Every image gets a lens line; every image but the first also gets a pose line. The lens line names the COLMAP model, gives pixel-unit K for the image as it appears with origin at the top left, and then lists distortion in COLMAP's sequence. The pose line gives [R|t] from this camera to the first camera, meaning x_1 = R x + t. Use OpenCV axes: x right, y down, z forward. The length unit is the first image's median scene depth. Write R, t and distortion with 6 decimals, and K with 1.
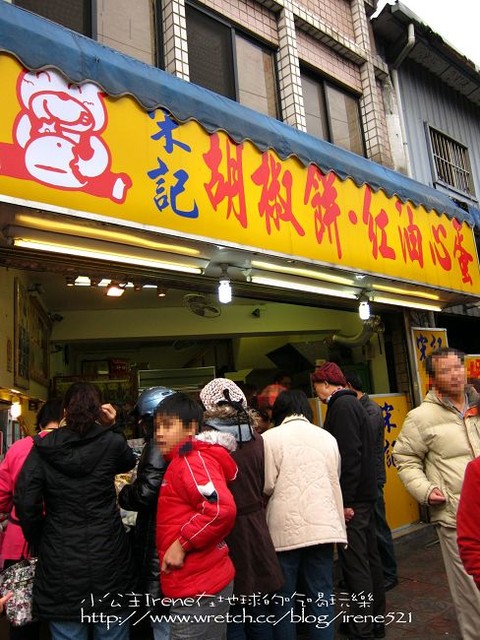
lens RADIAL K [[536.6, 0, 240.0], [0, 536.6, 320.0], [0, 0, 1]] dist [-0.046844, 0.010885]
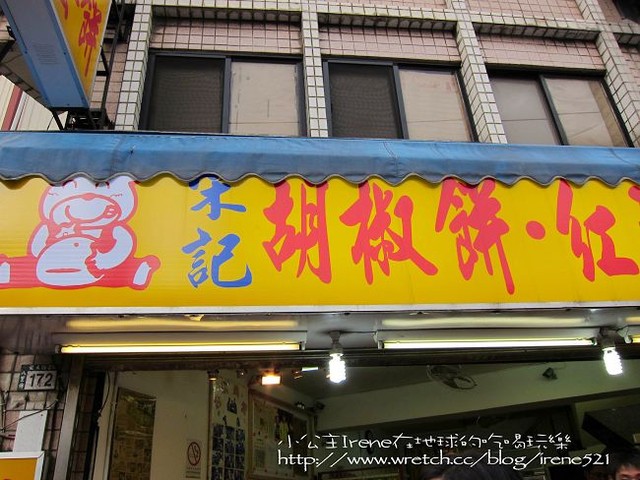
lens RADIAL K [[536.6, 0, 320.0], [0, 536.6, 240.0], [0, 0, 1]] dist [-0.046844, 0.010885]
pose [[0.820843, -0.246572, -0.515188, 0.401285], [0.098001, 0.949440, -0.298262, -0.000830], [0.562683, 0.194337, 0.803505, 0.346835]]
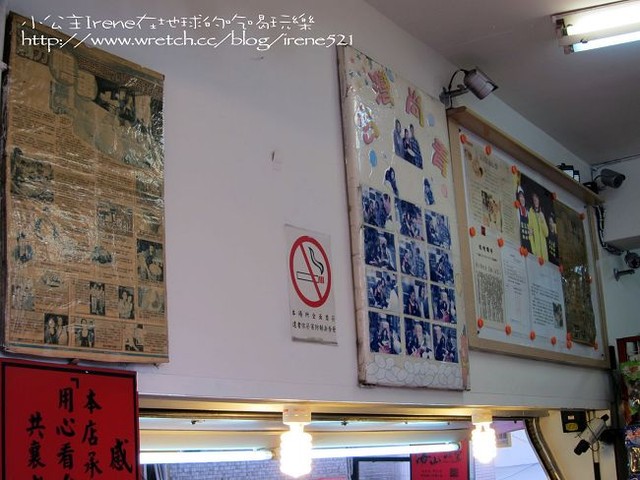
lens RADIAL K [[932.0, 0, 320.0], [0, 932.0, 240.0], [0, 0, 1]] dist [-0.155510, -0.025307]
pose [[0.691633, -0.133540, -0.709797, -0.072020], [0.136293, 0.989233, -0.053307, 0.081595], [0.709273, -0.059871, 0.702387, 0.768375]]
